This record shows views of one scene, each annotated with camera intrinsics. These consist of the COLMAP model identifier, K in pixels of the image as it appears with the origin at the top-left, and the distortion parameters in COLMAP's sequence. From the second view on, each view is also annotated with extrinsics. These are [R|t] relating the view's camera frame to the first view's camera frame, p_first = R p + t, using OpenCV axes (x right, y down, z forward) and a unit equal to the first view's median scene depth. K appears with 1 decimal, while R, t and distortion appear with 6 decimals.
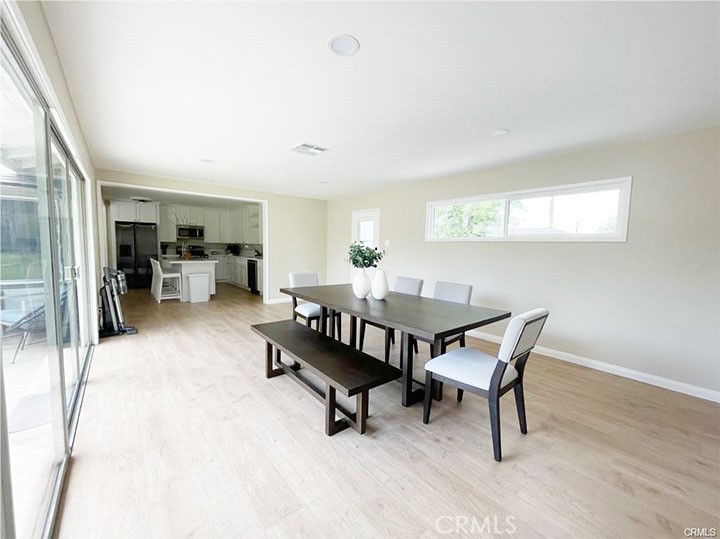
lens RADIAL K [[290.3, 0, 356.6], [0, 290.3, 270.4], [0, 0, 1]] dist [0.011507, 0.000212]
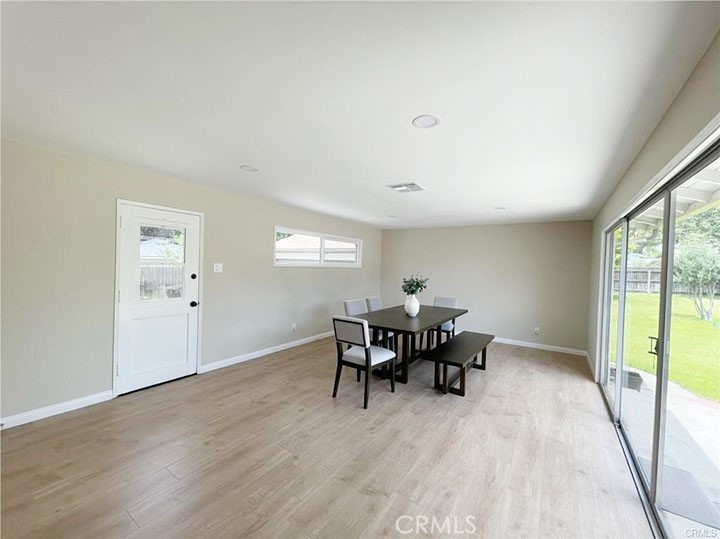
lens RADIAL K [[291.3, 0, 360.0], [0, 291.3, 269.5], [0, 0, 1]] dist [0.000093, 0.000051]
pose [[-0.285837, -0.042023, 0.957356, -1.202060], [0.039700, 0.997661, 0.055645, -0.206361], [-0.957456, 0.053912, -0.283500, 1.589364]]
